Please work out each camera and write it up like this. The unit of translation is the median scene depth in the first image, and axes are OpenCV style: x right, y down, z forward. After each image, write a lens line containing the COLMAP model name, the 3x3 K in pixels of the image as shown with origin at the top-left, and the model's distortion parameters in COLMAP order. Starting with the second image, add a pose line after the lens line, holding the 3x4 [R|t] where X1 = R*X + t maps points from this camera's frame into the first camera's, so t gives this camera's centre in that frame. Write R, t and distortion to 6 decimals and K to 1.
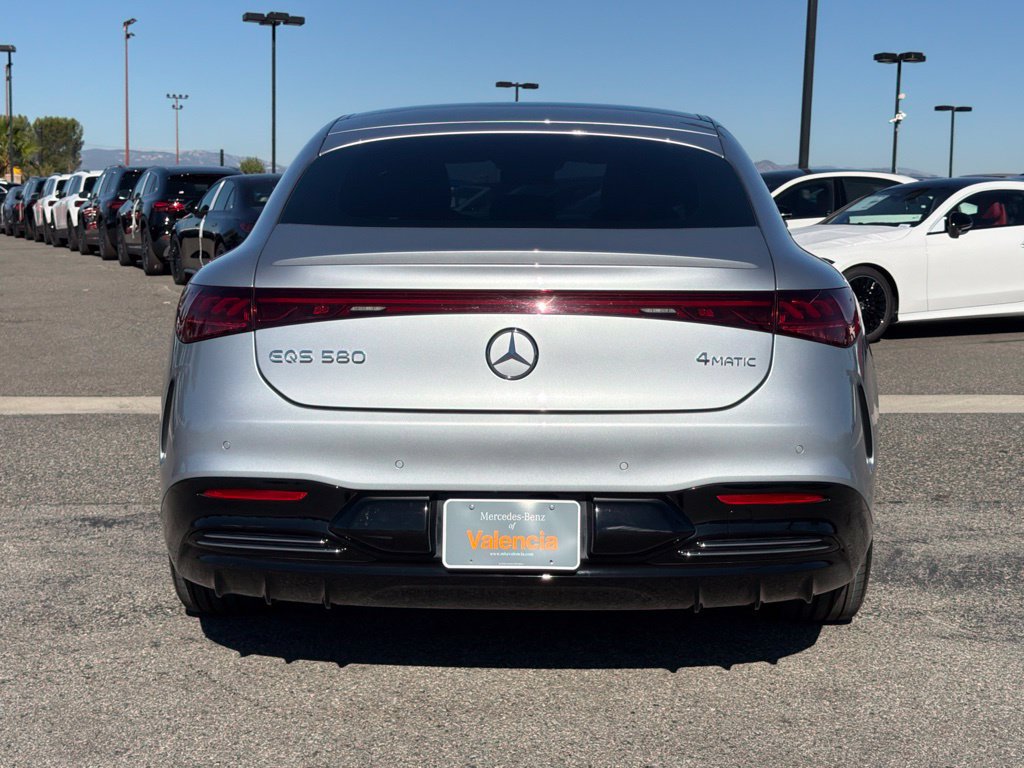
lens RADIAL K [[1557.0, 0, 512.0], [0, 1557.0, 384.0], [0, 0, 1]] dist [0.156055, -0.201205]
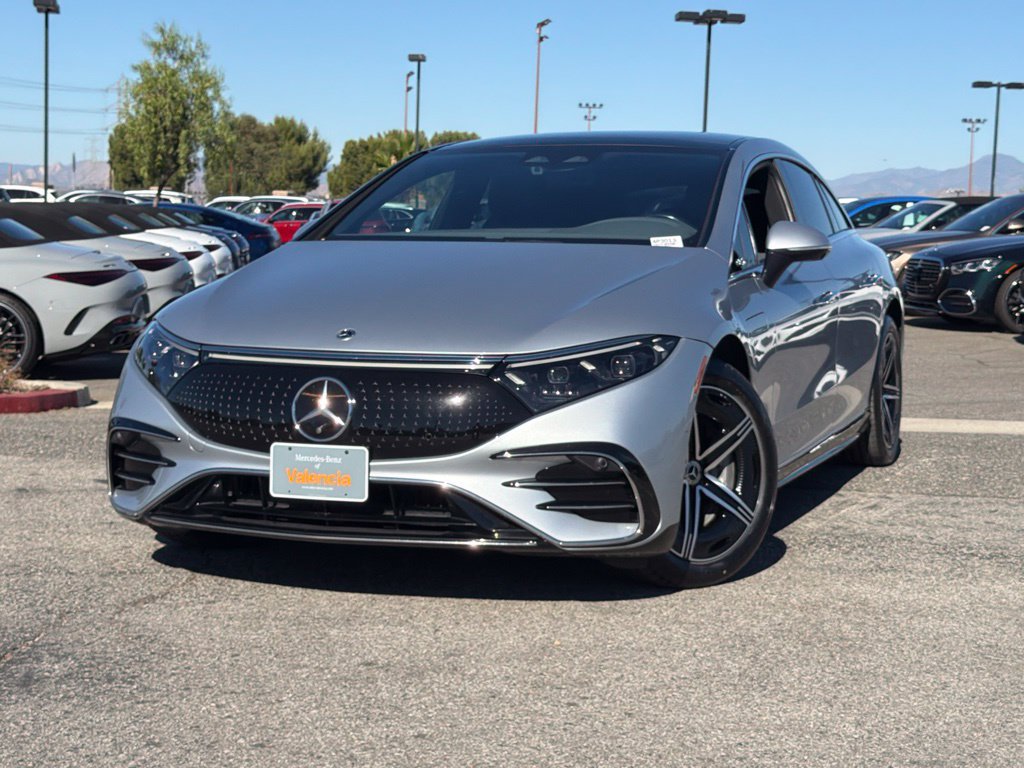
lens RADIAL K [[1880.8, 0, 512.0], [0, 1880.8, 384.0], [0, 0, 1]] dist [0.166098, -0.074758]
pose [[0.969871, 0.027007, -0.242119, 0.030829], [-0.035043, 0.998967, -0.028946, 0.074744], [0.241087, 0.036559, 0.969815, -0.514633]]
